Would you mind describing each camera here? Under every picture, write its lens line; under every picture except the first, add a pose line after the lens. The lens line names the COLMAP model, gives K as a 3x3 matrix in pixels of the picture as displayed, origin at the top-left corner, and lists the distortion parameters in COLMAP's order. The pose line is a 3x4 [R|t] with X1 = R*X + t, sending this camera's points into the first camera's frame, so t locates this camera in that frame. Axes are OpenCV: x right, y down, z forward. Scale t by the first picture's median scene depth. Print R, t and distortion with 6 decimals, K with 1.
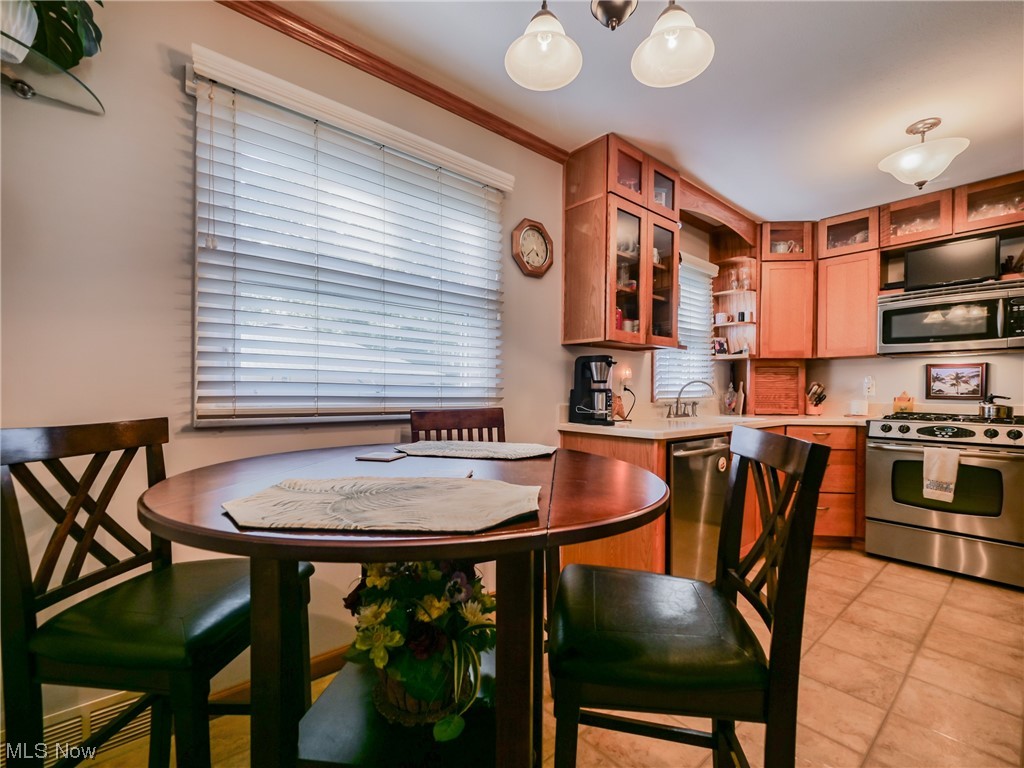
lens RADIAL K [[447.1, 0, 506.4], [0, 447.1, 386.5], [0, 0, 1]] dist [-0.006591, 0.000712]
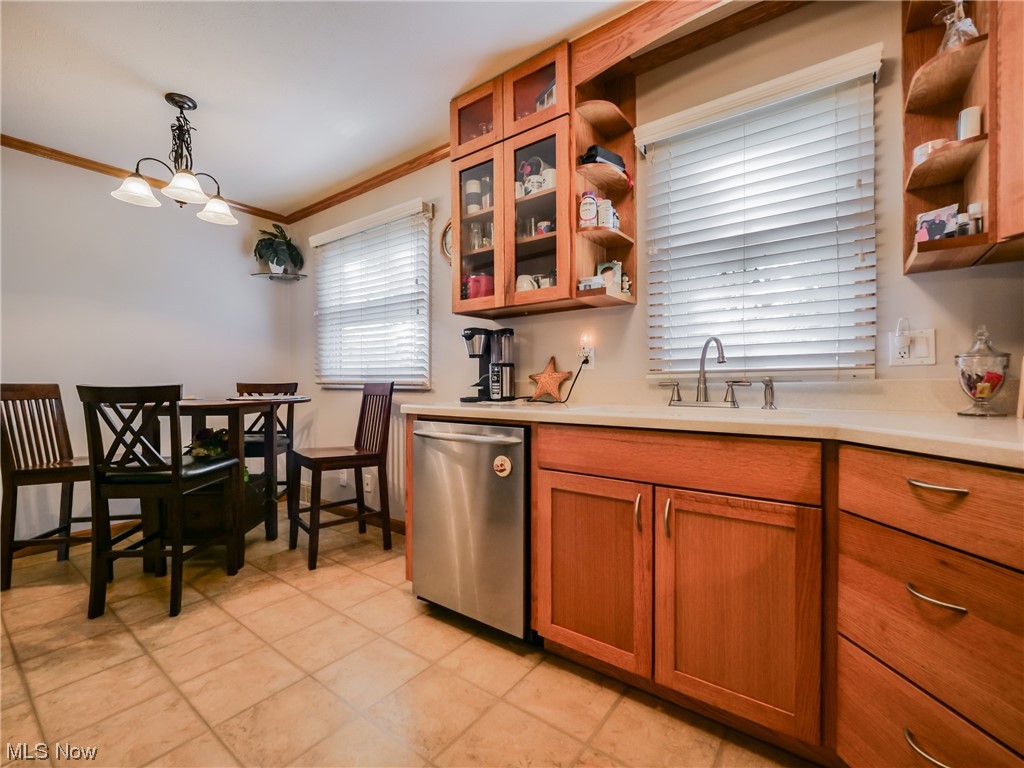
lens RADIAL K [[447.1, 0, 511.1], [0, 447.1, 380.1], [0, 0, 1]] dist [-0.006591, 0.000712]
pose [[0.231273, -0.013418, -0.972796, 1.549329], [0.008622, 0.999894, -0.011742, 0.068133], [0.972851, -0.005672, 0.231364, 1.156473]]
